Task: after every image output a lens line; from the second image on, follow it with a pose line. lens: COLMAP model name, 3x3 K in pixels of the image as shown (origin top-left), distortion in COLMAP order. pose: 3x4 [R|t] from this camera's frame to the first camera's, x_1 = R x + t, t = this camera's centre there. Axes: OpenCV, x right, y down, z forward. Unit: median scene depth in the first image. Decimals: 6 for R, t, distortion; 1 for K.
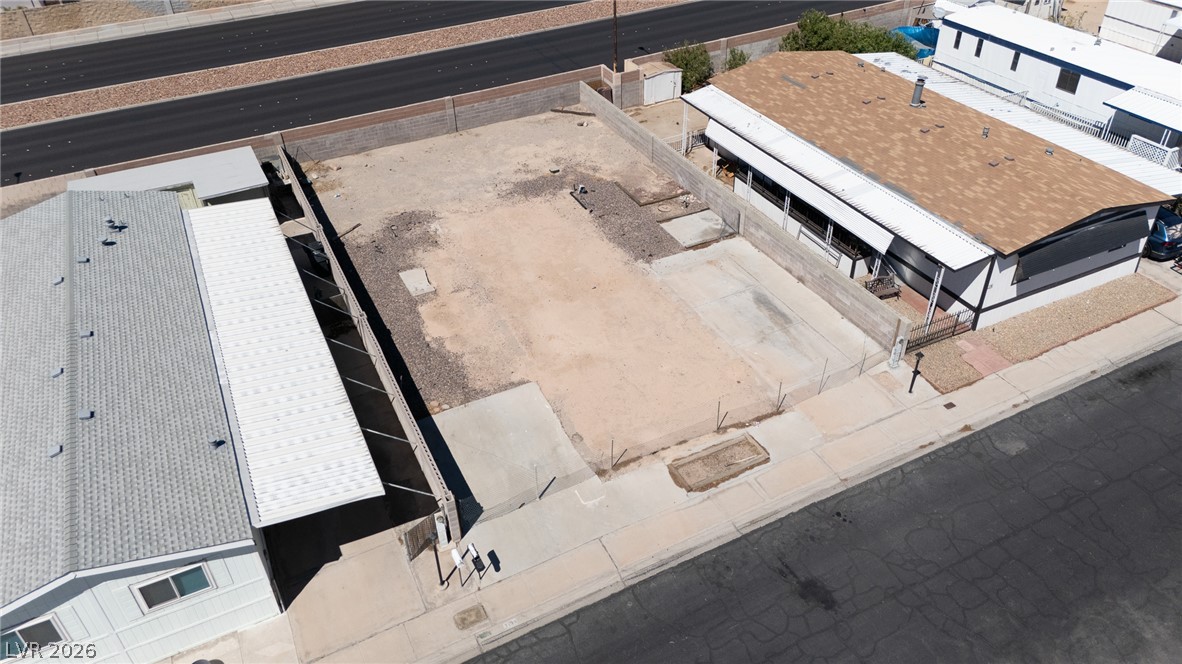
lens RADIAL K [[872.0, 0, 591.8], [0, 872.0, 331.7], [0, 0, 1]] dist [0.077619, -0.079894]
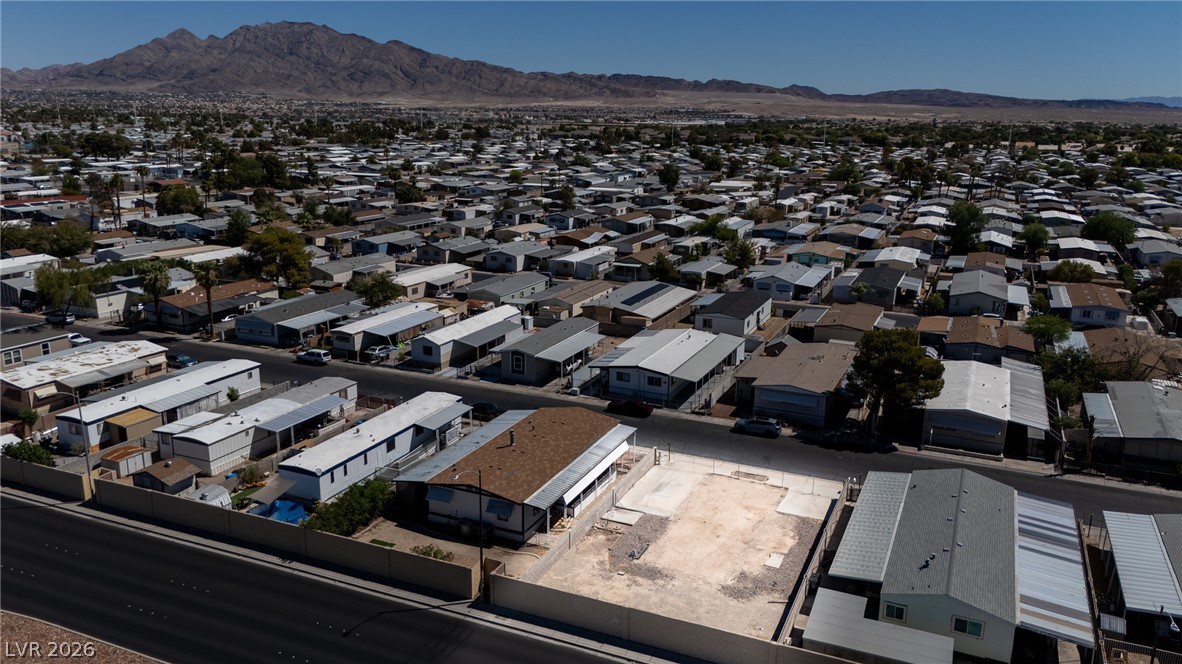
lens RADIAL K [[872.0, 0, 590.1], [0, 872.0, 330.4], [0, 0, 1]] dist [0.077619, -0.079894]
pose [[-0.634162, -0.169349, 0.754426, -1.237136], [0.466593, 0.694217, 0.548046, -1.538742], [-0.616546, 0.699560, -0.361230, 1.576686]]
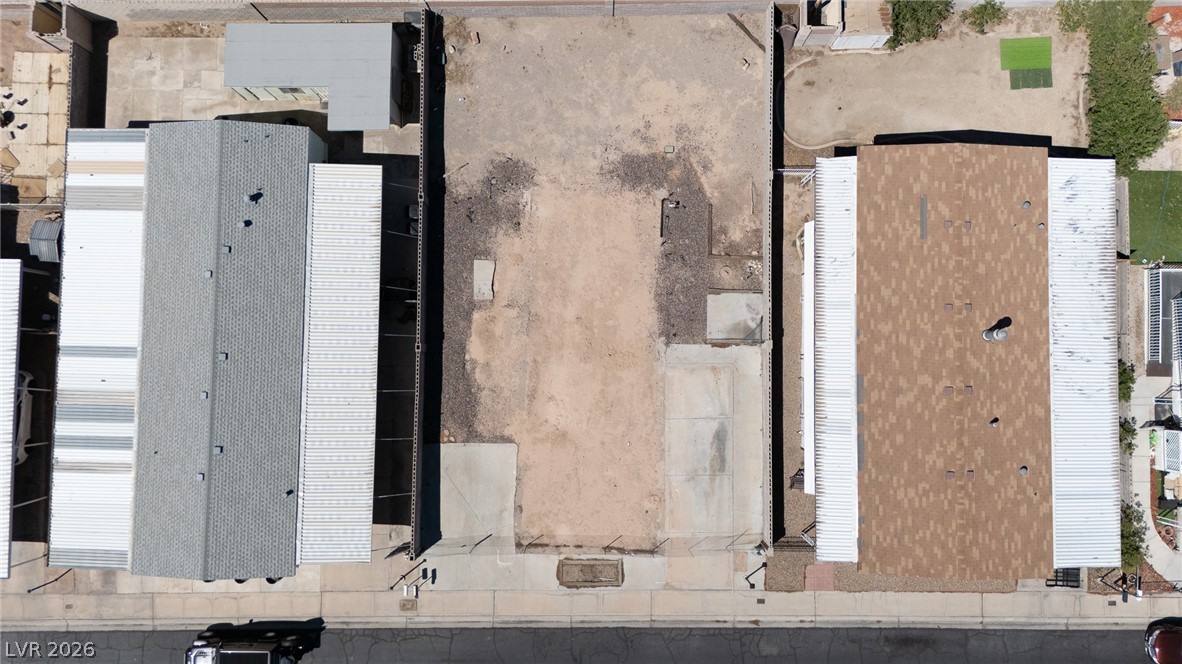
lens RADIAL K [[872.0, 0, 590.5], [0, 872.0, 332.2], [0, 0, 1]] dist [0.077619, -0.079894]
pose [[0.892987, 0.450043, -0.006004, -0.029081], [-0.275879, 0.557848, 0.782749, -1.024927], [0.355620, -0.697328, 0.622308, 0.260089]]
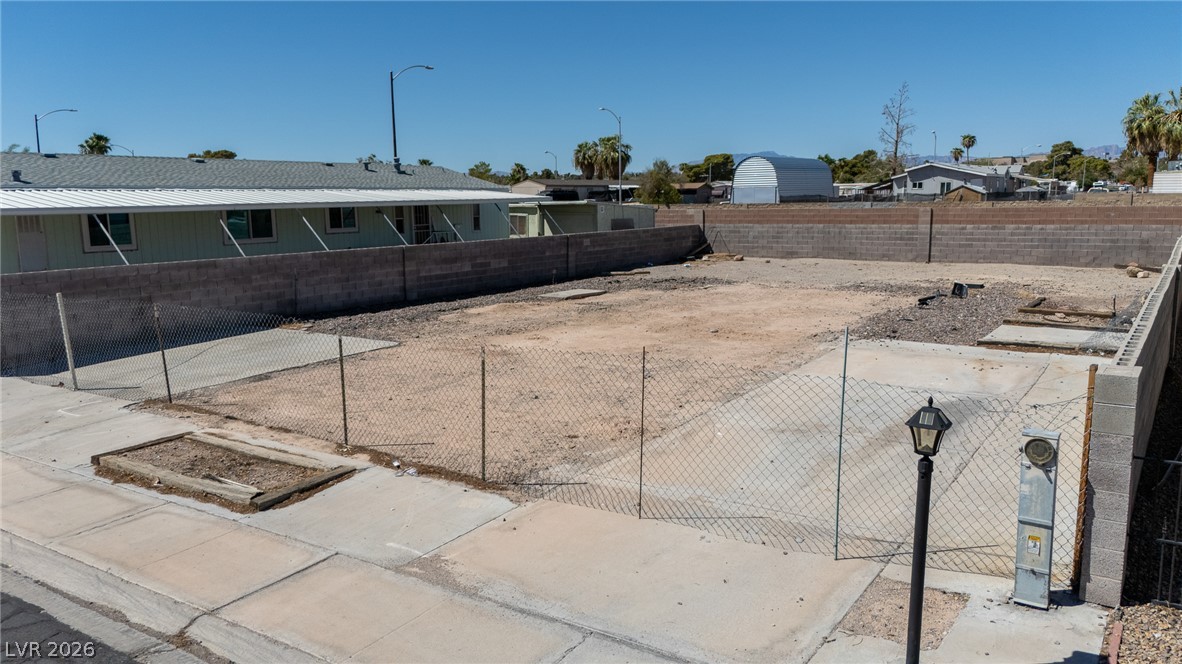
lens RADIAL K [[872.0, 0, 591.7], [0, 872.0, 336.0], [0, 0, 1]] dist [0.077619, -0.079894]
pose [[0.489058, 0.158890, -0.857658, 0.406629], [-0.520277, 0.842340, -0.140622, 0.060251], [0.700096, 0.514992, 0.494620, 0.709000]]
